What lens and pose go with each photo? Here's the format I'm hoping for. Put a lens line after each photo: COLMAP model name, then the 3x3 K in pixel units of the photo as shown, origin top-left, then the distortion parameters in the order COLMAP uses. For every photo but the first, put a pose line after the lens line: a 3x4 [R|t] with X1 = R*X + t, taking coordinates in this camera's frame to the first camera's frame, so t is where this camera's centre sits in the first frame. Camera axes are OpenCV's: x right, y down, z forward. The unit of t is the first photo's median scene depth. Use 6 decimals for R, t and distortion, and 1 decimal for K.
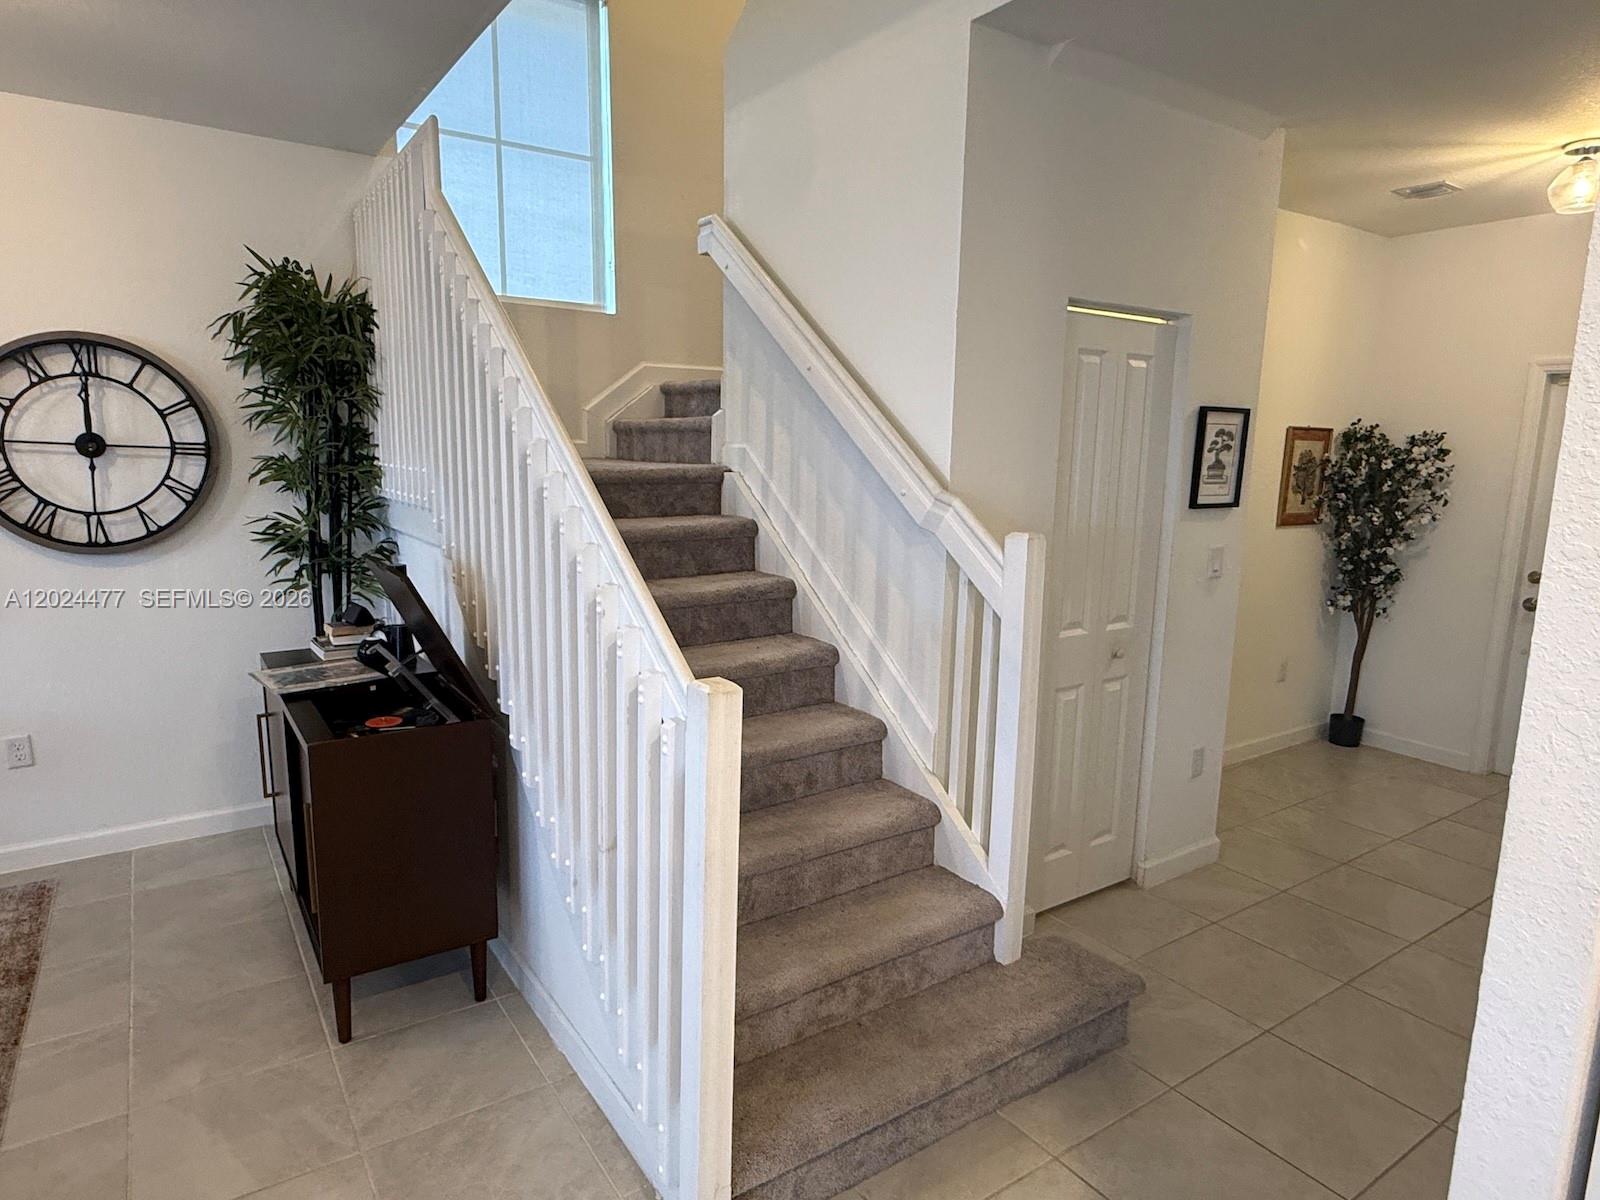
lens RADIAL K [[943.8, 0, 792.5], [0, 943.8, 604.9], [0, 0, 1]] dist [0.000189, -0.000320]
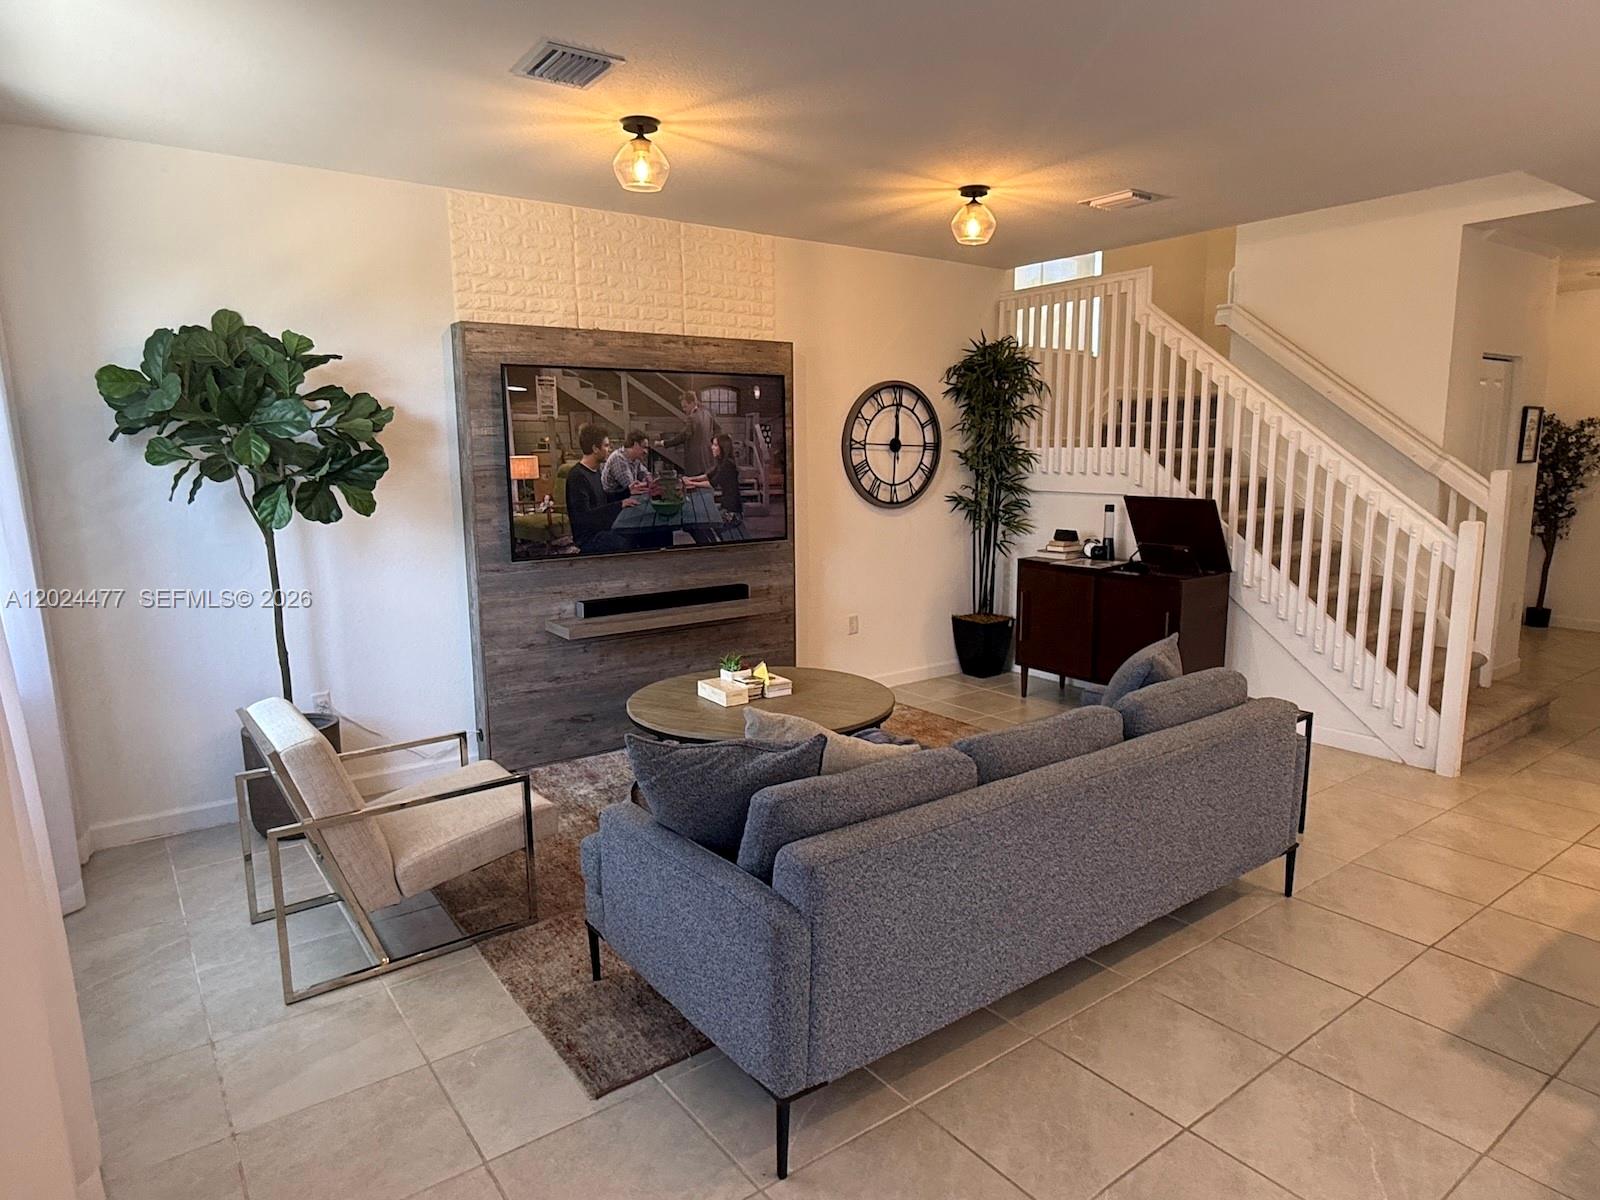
lens RADIAL K [[969.1, 0, 795.6], [0, 969.1, 596.9], [0, 0, 1]] dist [0.000628, 0.000475]
pose [[0.998780, -0.033332, 0.036431, -0.990068], [0.033958, 0.999284, -0.016685, 0.131641], [-0.035849, 0.017902, 0.999197, -0.761350]]
